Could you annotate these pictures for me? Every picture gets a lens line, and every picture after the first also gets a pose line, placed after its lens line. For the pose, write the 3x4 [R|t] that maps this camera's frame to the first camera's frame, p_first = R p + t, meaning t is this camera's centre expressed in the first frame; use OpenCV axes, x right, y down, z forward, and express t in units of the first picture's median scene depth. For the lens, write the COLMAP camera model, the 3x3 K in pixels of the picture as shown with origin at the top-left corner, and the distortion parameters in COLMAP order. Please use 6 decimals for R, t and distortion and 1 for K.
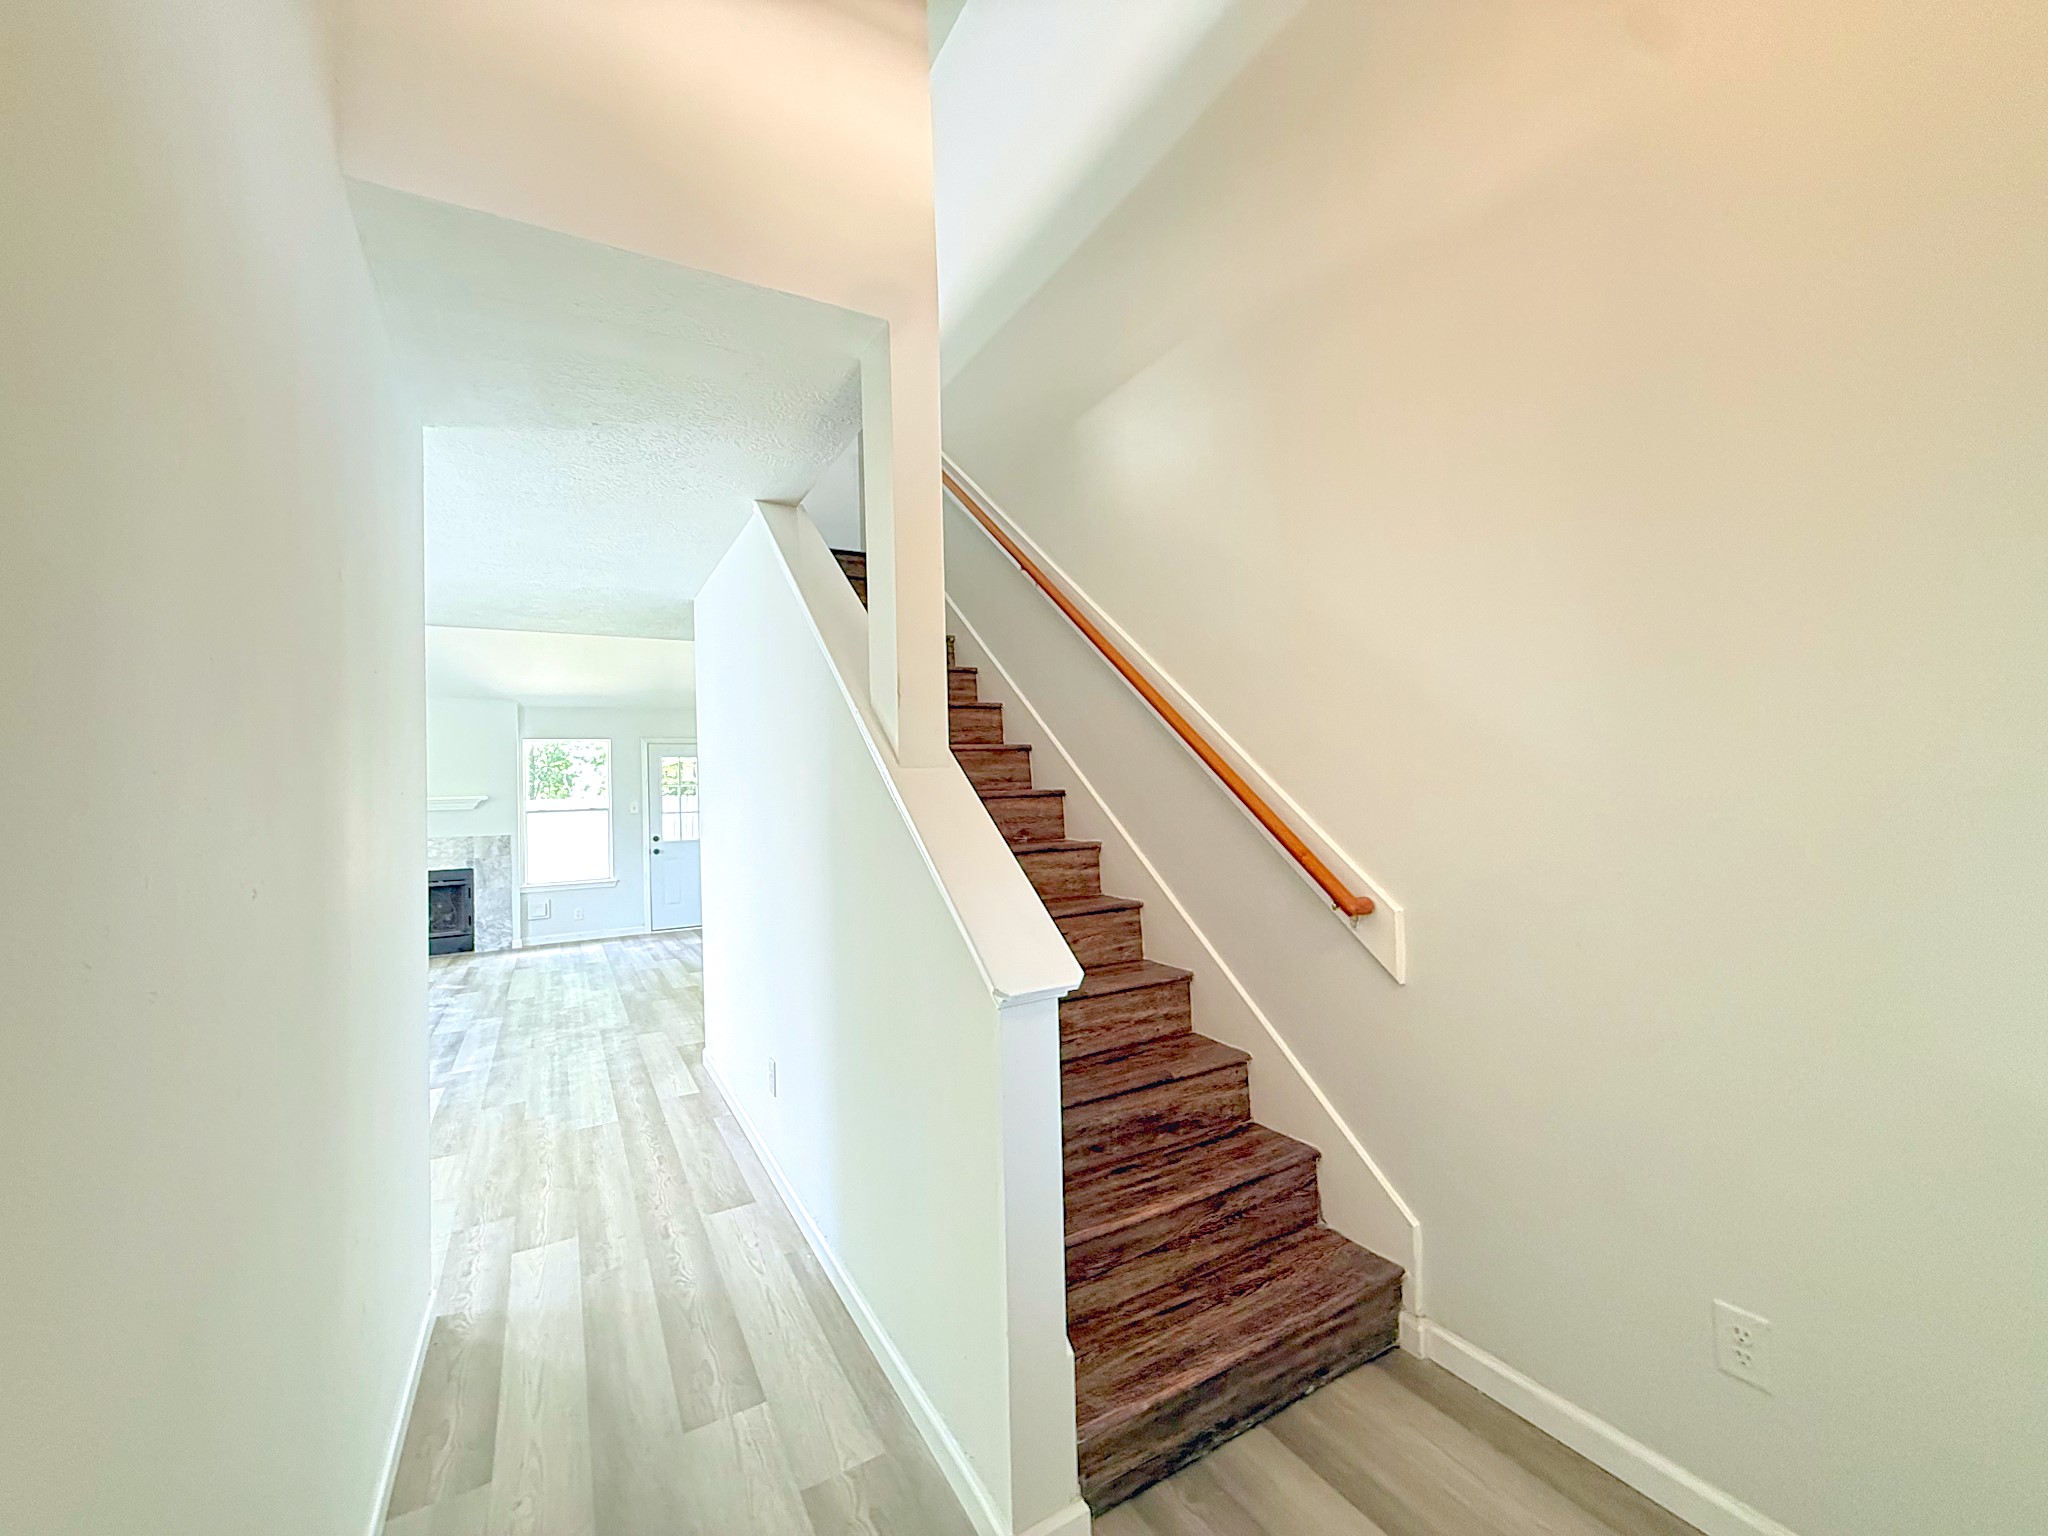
lens RADIAL K [[813.3, 0, 1018.8], [0, 813.3, 767.3], [0, 0, 1]] dist [-0.001665, 0.000664]
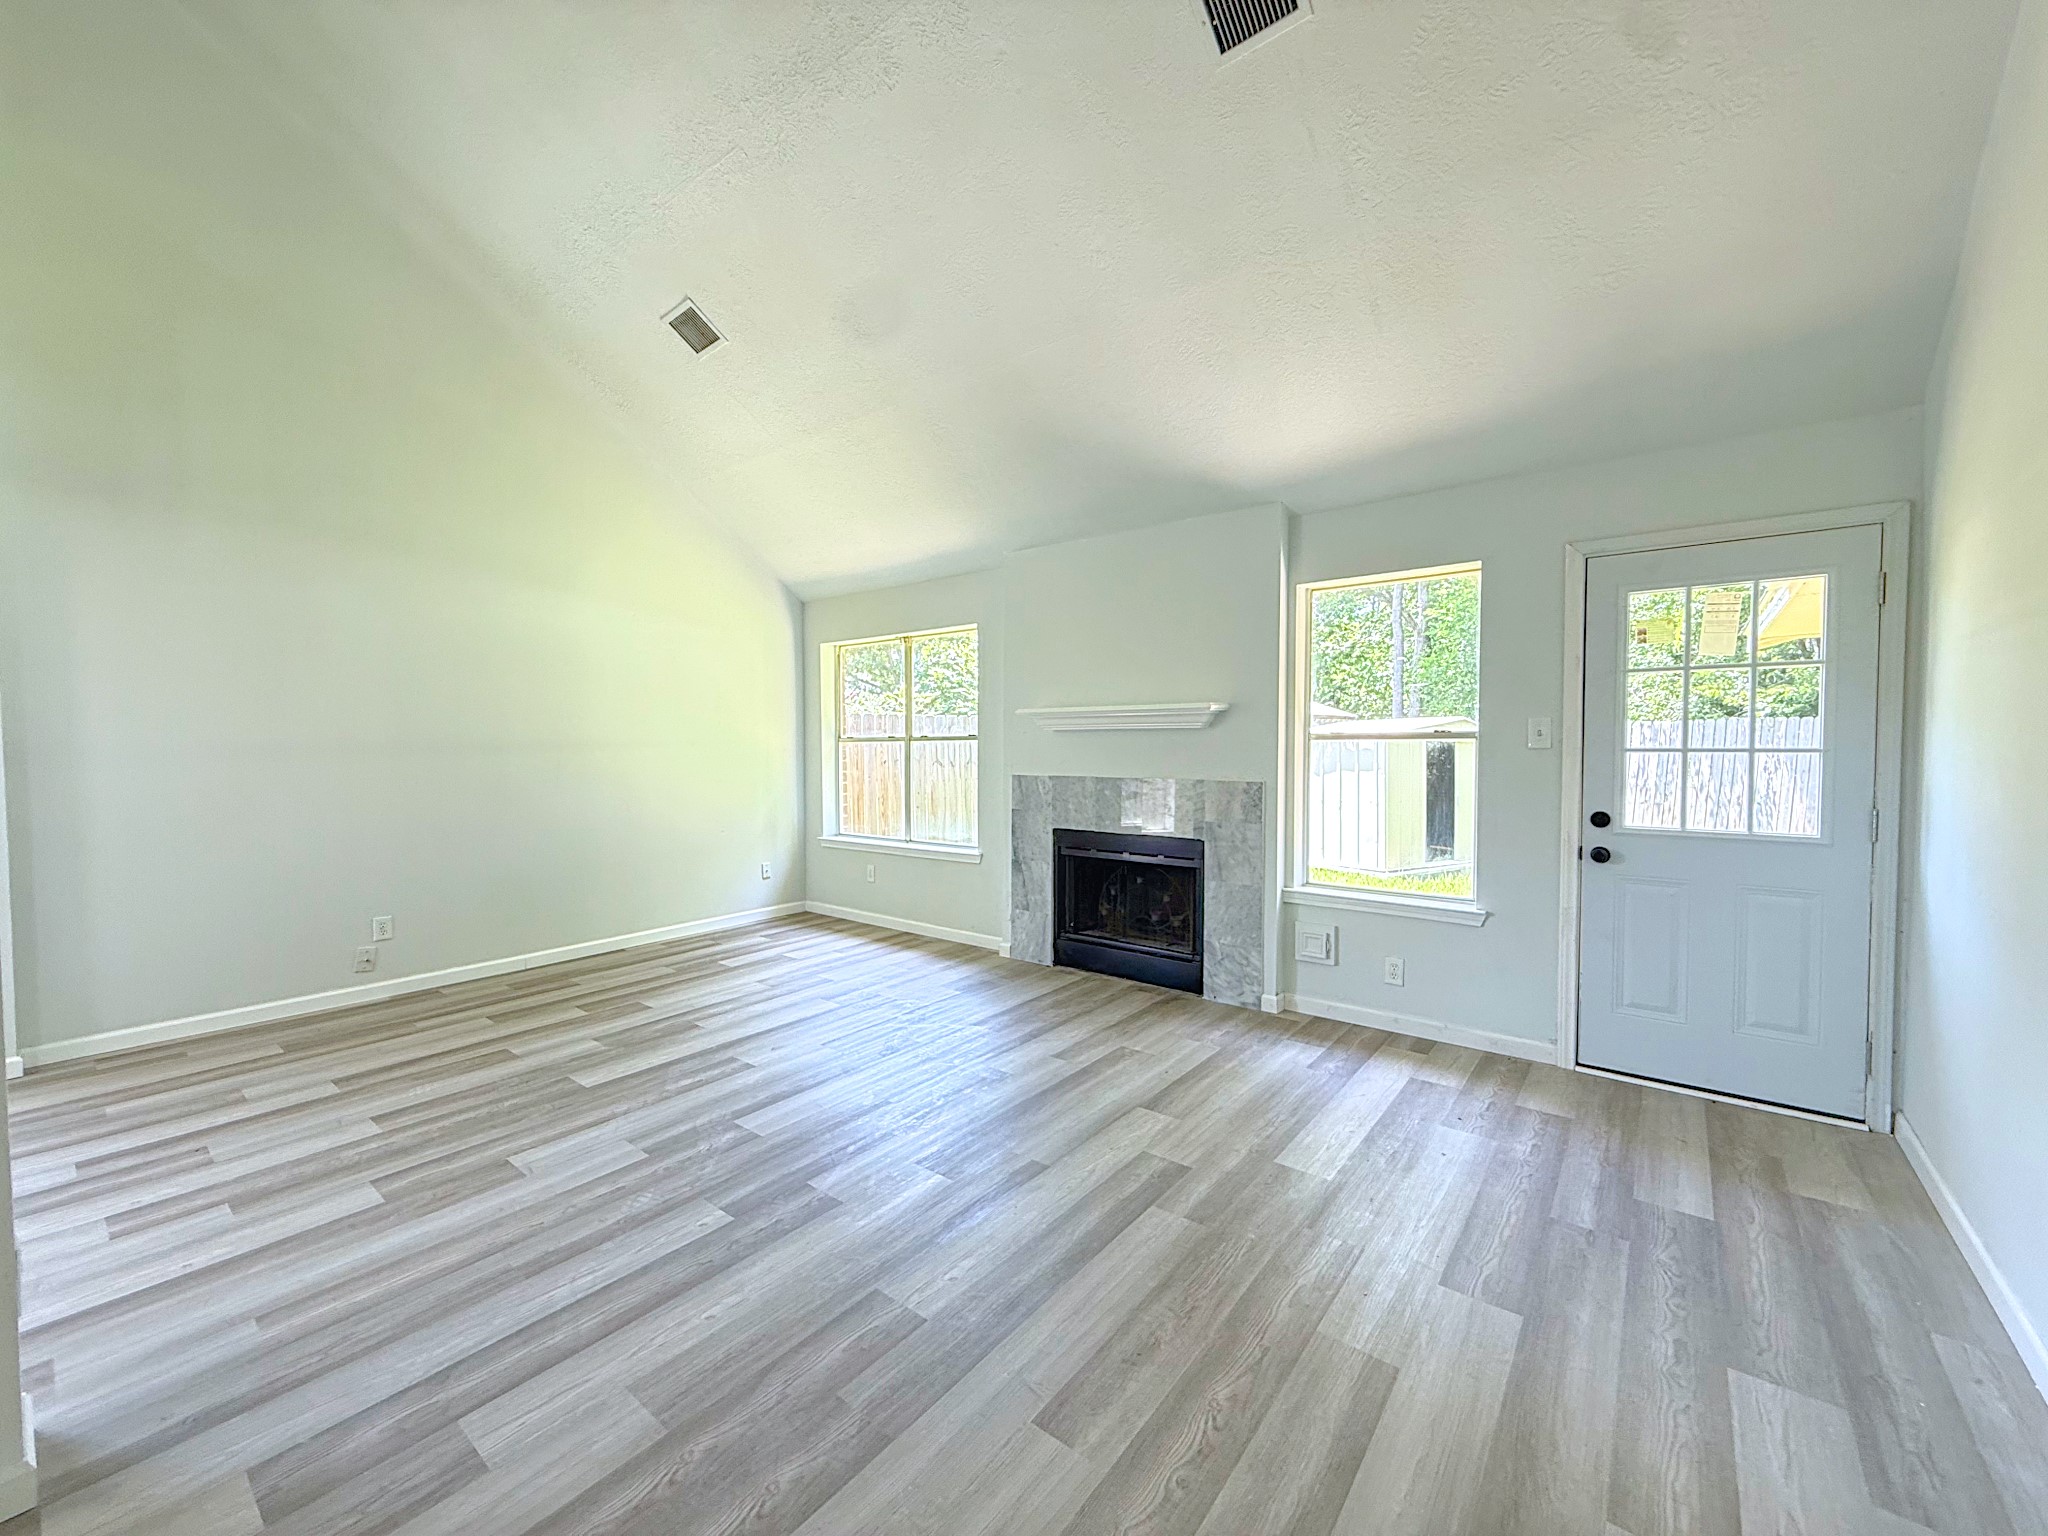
lens RADIAL K [[813.3, 0, 1018.8], [0, 813.3, 767.3], [0, 0, 1]] dist [-0.001665, 0.000664]
pose [[0.366558, 0.058424, -0.928559, -0.224070], [0.019854, 0.997308, 0.070587, 0.036689], [0.930183, -0.044310, 0.364411, 0.684682]]
